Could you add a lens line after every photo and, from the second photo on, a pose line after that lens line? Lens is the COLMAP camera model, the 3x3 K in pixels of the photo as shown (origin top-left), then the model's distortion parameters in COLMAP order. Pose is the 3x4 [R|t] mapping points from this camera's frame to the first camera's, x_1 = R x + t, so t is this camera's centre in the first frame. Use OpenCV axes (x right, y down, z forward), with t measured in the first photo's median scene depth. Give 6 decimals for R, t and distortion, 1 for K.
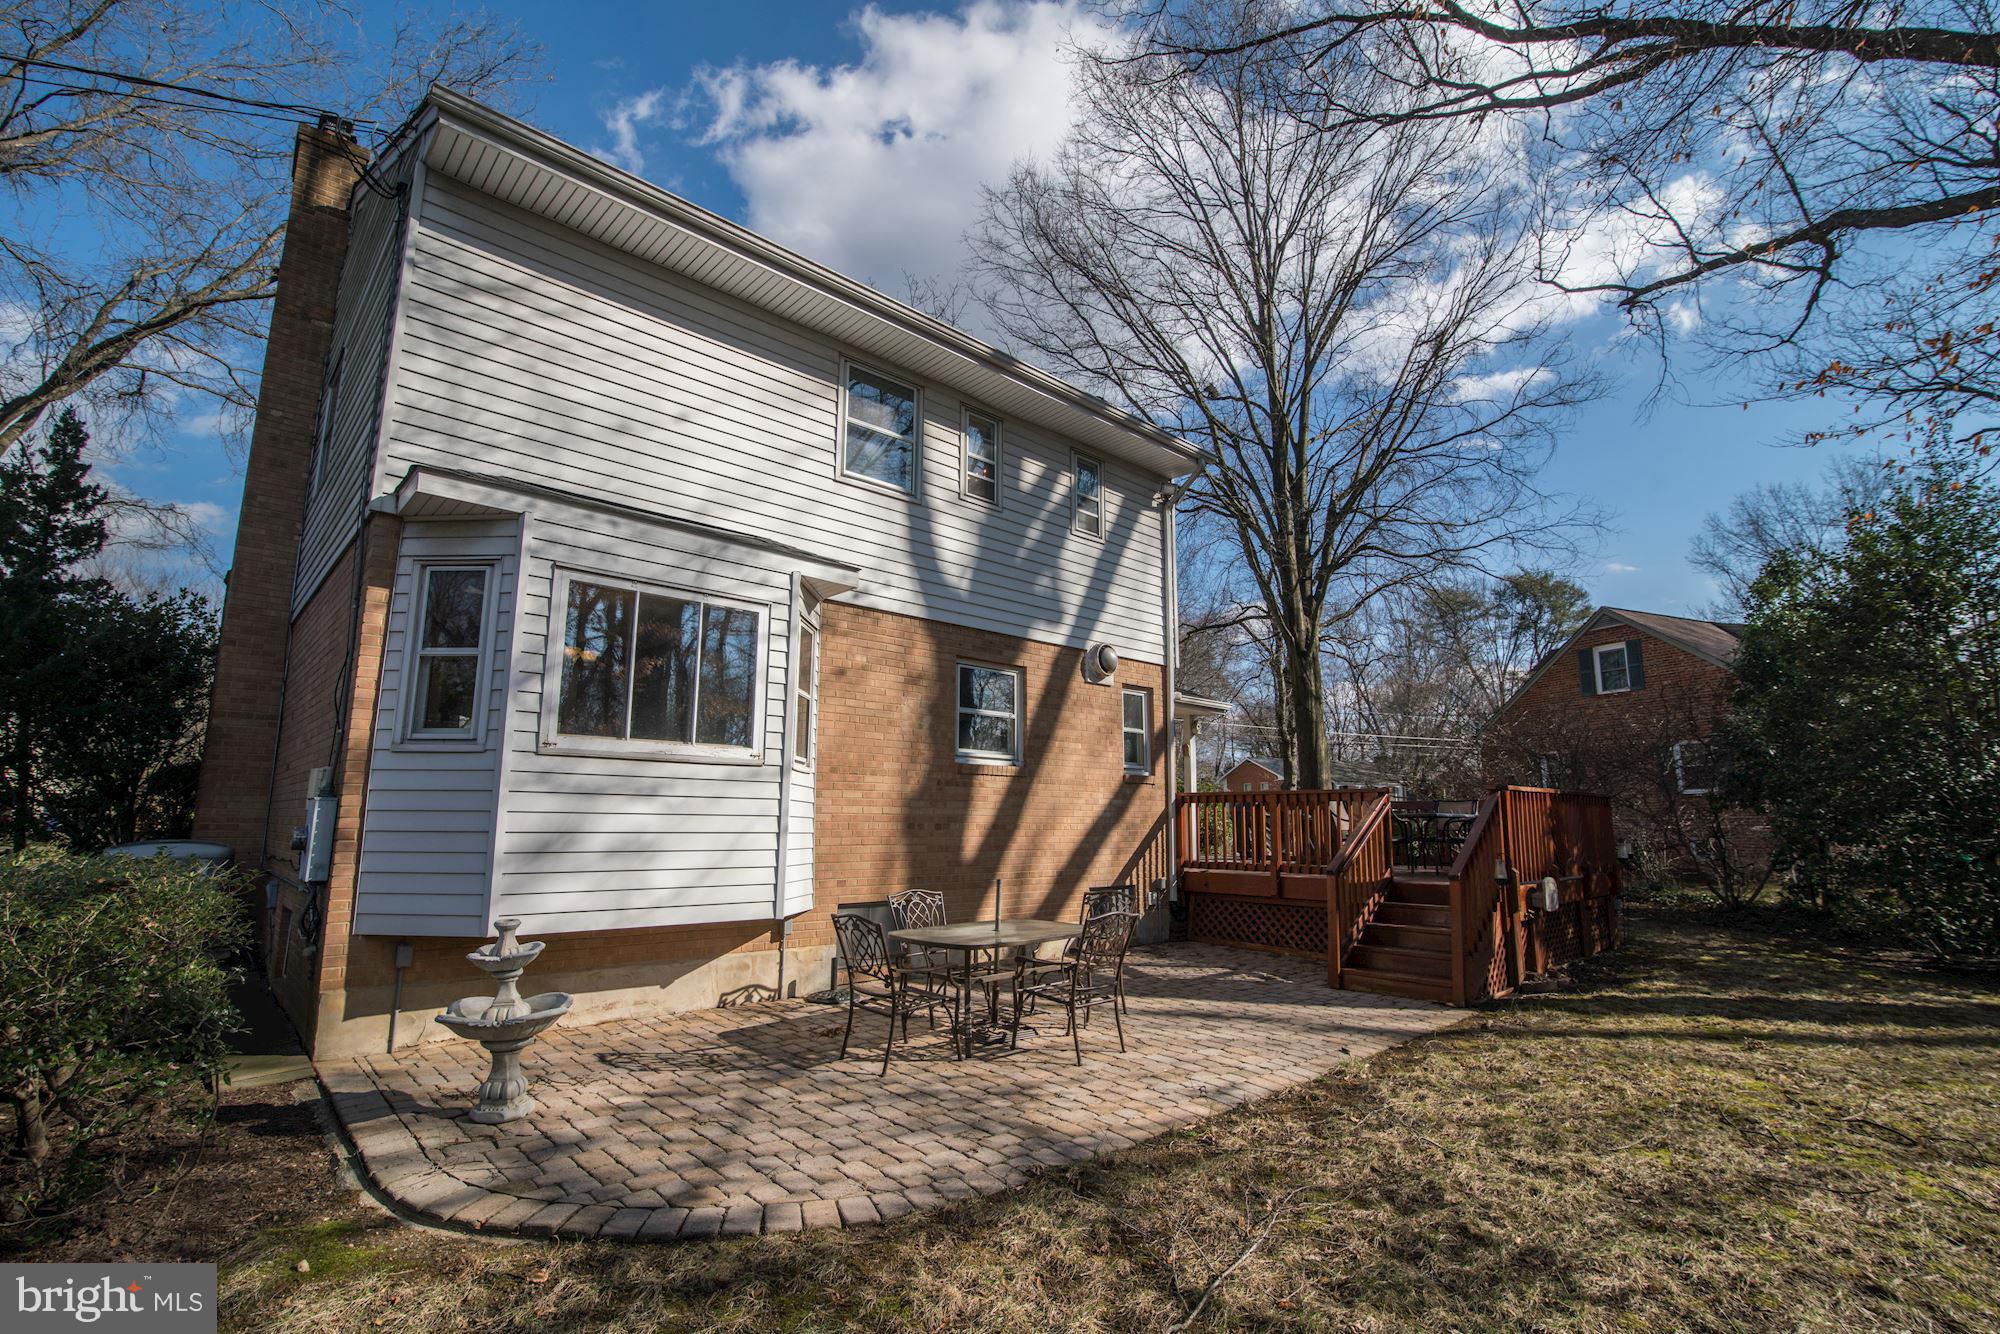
lens RADIAL K [[926.2, 0, 1006.5], [0, 926.2, 652.8], [0, 0, 1]] dist [-0.003377, -0.000454]
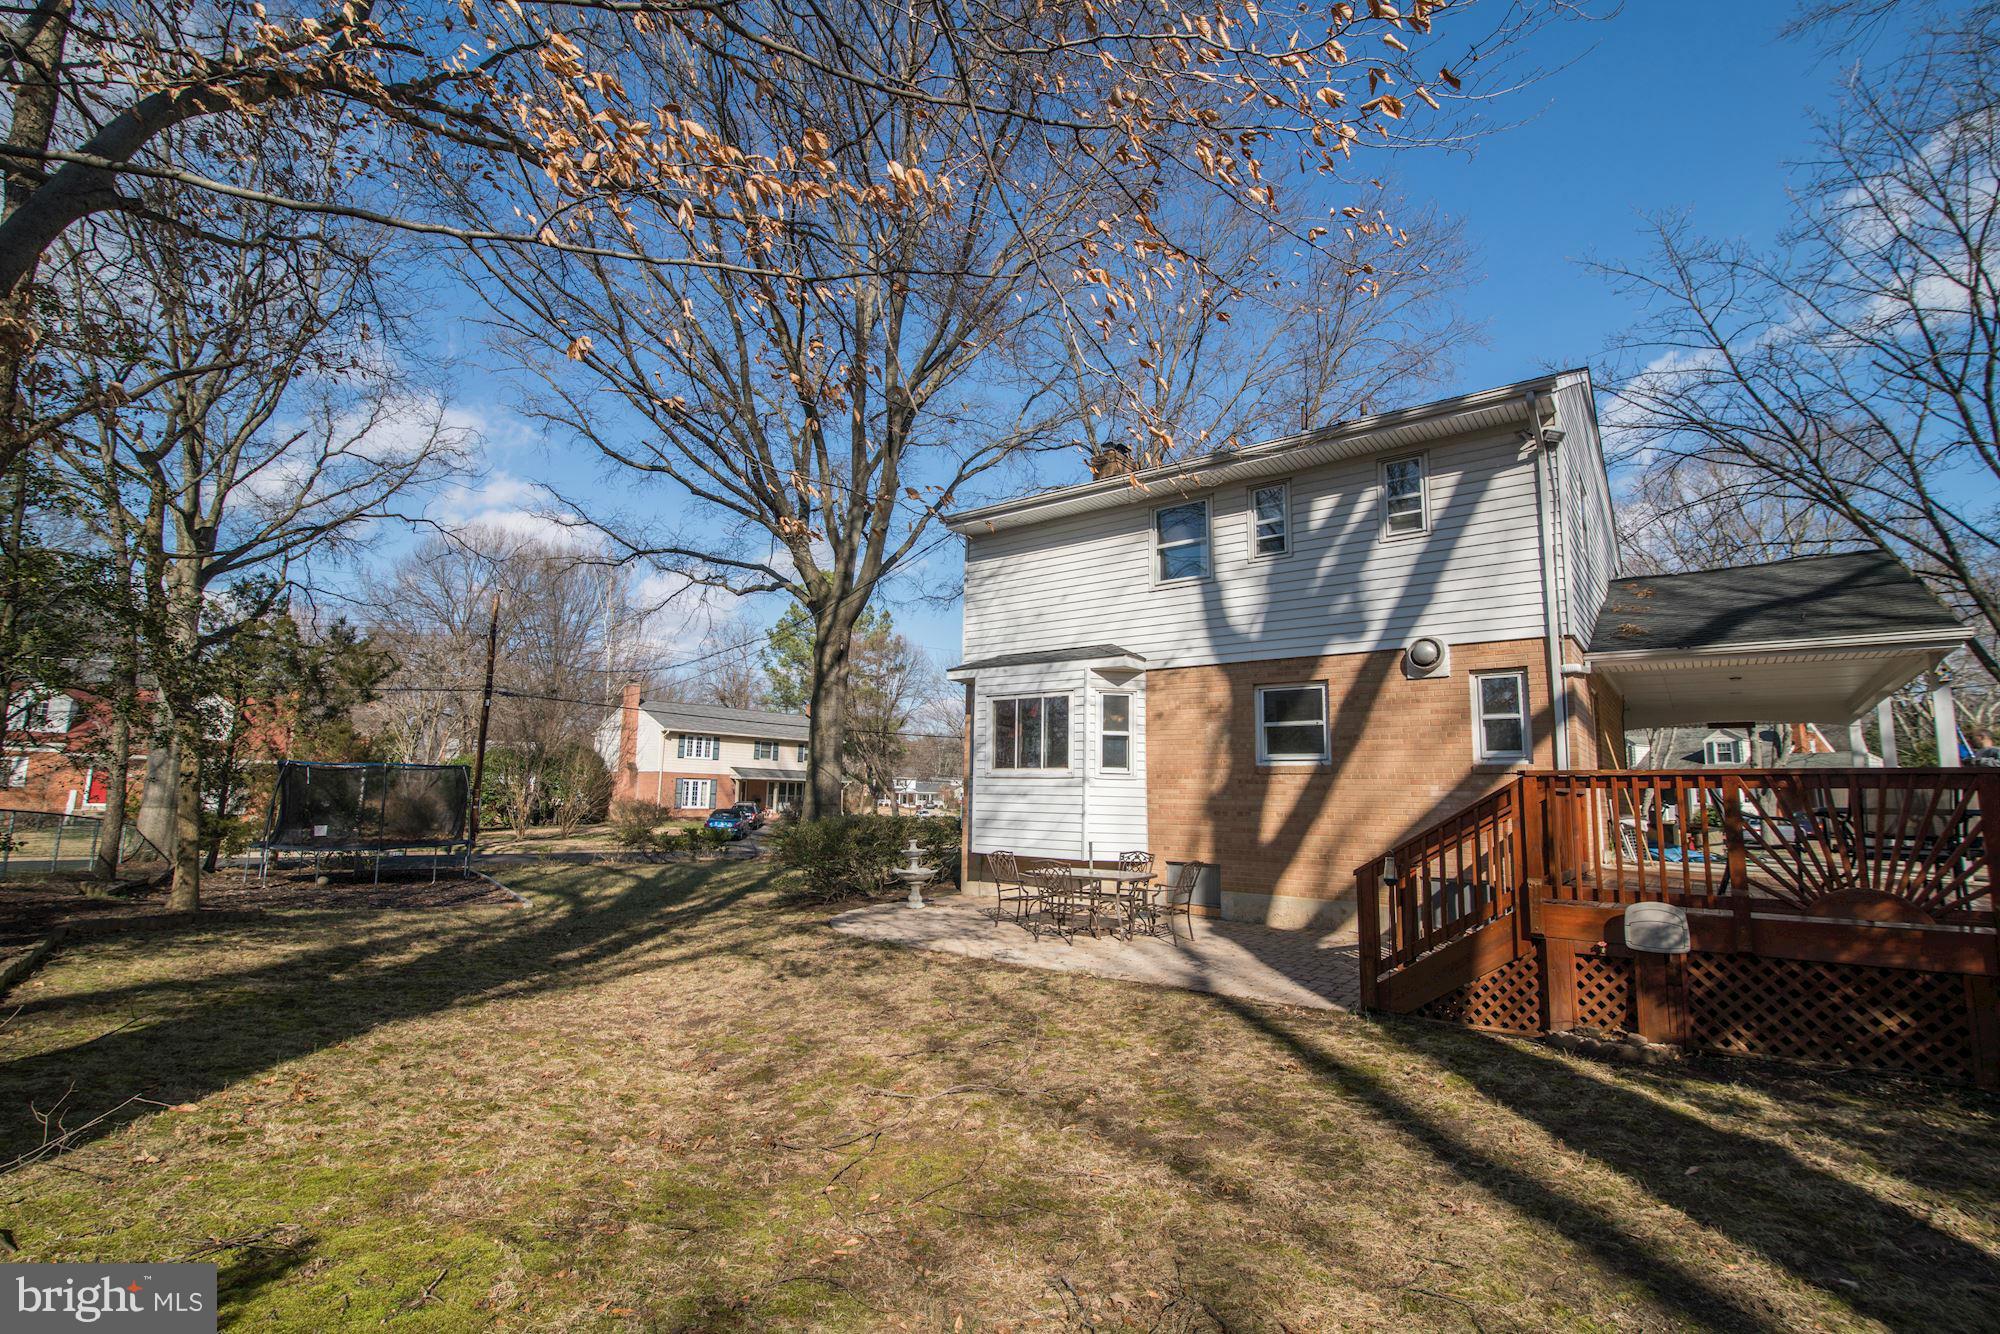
lens RADIAL K [[926.2, 0, 1006.5], [0, 926.2, 652.8], [0, 0, 1]] dist [-0.003377, -0.000454]
pose [[0.154100, -0.161908, -0.974699, 1.165585], [0.163690, 0.977034, -0.136416, 0.079845], [0.974402, -0.138527, 0.177064, 0.427111]]
